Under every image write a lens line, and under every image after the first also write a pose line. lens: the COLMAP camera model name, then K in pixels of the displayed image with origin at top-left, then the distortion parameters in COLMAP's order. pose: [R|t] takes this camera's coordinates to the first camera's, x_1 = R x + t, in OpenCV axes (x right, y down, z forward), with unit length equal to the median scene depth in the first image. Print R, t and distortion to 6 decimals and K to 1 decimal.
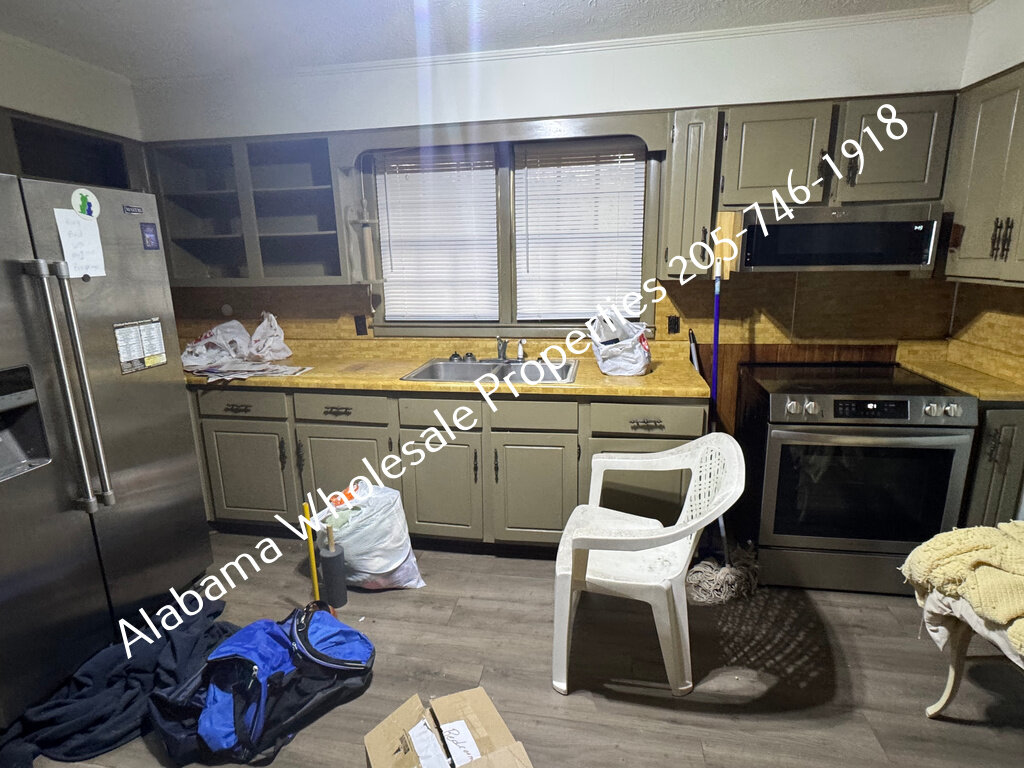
lens RADIAL K [[534.3, 0, 513.5], [0, 534.3, 385.4], [0, 0, 1]] dist [-0.004467, 0.002672]
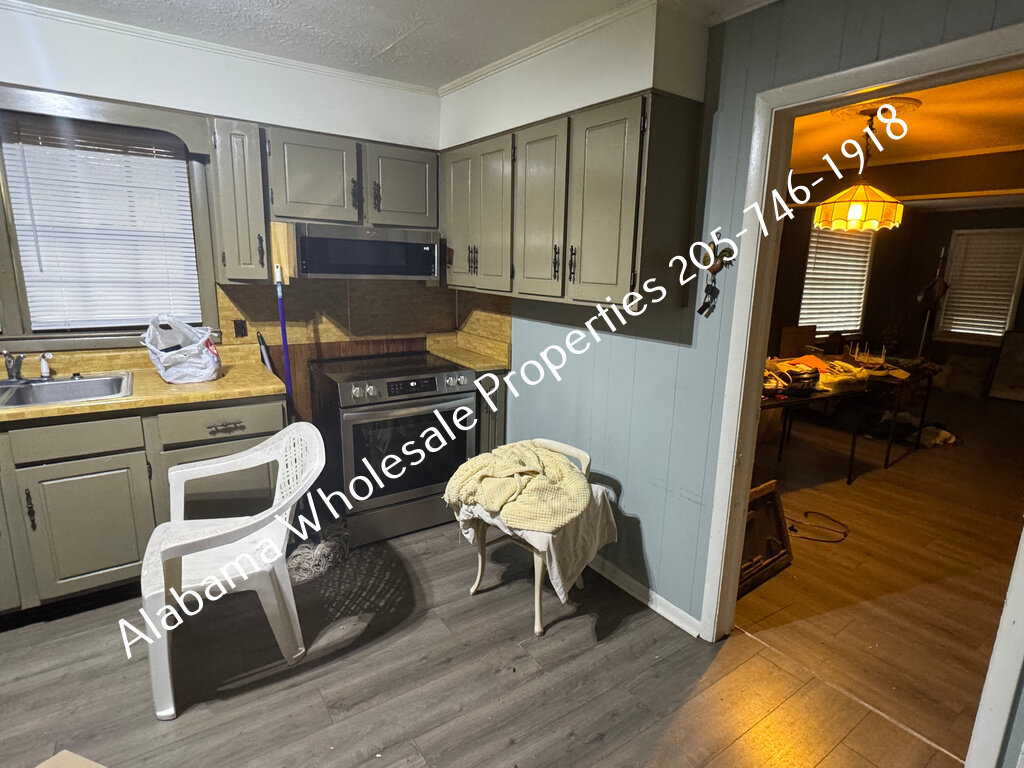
lens RADIAL K [[534.3, 0, 513.5], [0, 534.3, 385.4], [0, 0, 1]] dist [-0.004467, 0.002672]
pose [[0.719665, -0.111155, 0.685367, -0.041002], [0.117685, 0.992348, 0.037367, 0.020863], [-0.684275, 0.053766, 0.727239, -0.104997]]
